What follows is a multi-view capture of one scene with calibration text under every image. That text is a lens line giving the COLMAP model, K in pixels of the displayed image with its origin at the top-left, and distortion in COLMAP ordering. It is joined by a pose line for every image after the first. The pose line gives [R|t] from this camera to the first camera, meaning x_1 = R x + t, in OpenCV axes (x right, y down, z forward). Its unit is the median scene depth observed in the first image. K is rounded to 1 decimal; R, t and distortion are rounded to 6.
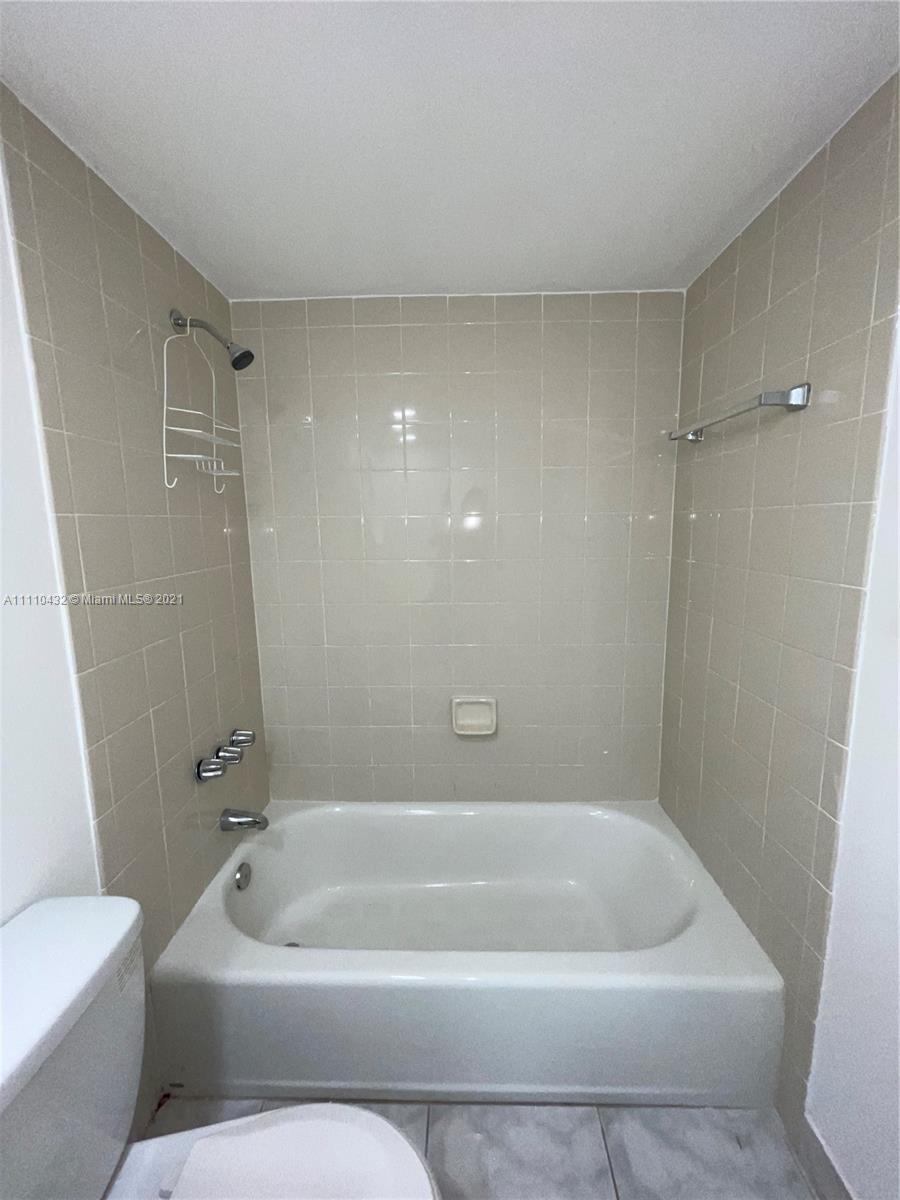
lens RADIAL K [[490.9, 0, 450.0], [0, 490.9, 600.0], [0, 0, 1]] dist [0.000854, 0.000409]
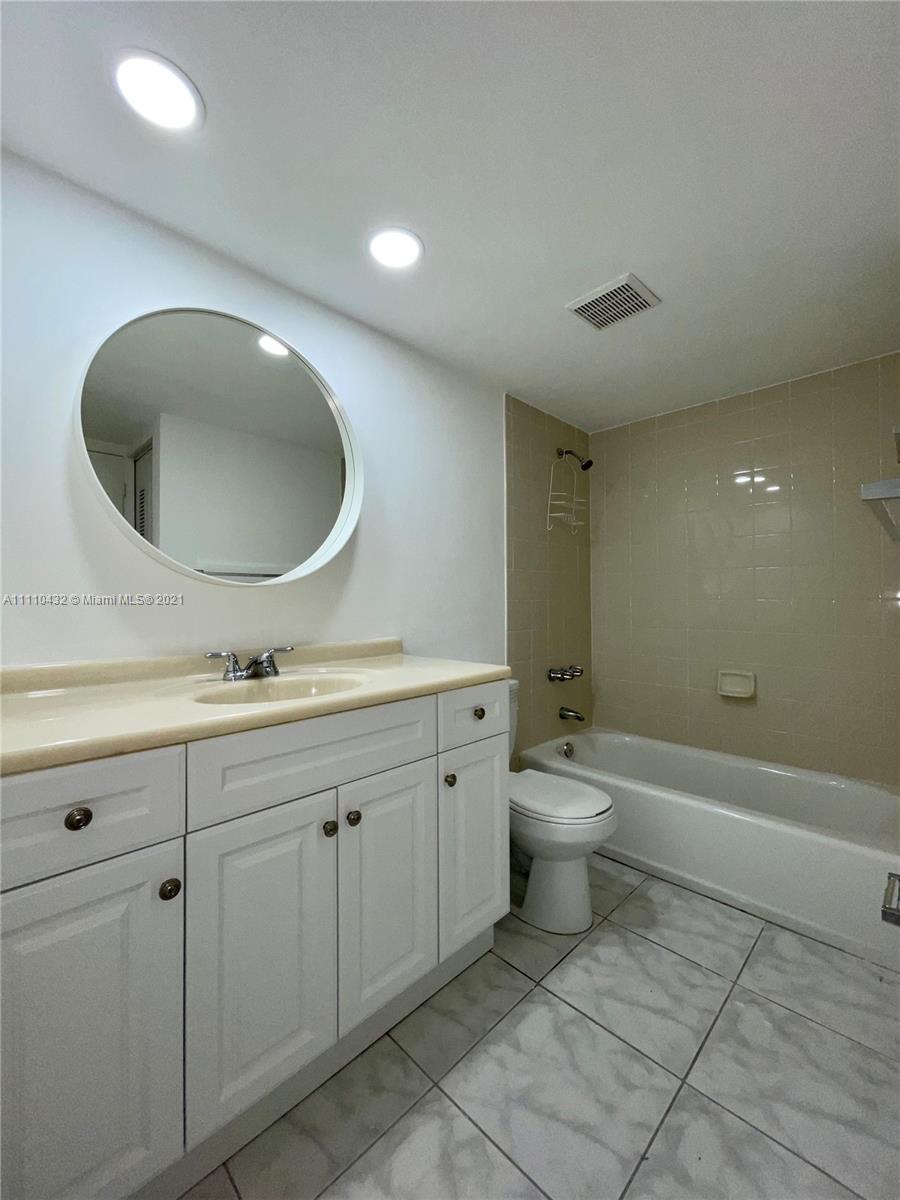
lens RADIAL K [[490.9, 0, 450.0], [0, 490.9, 600.0], [0, 0, 1]] dist [0.000854, 0.000409]
pose [[0.729091, 0.014725, -0.684258, 0.493156], [-0.111177, 0.989038, -0.097177, 0.279762], [0.675327, 0.146925, 0.722736, -0.669260]]
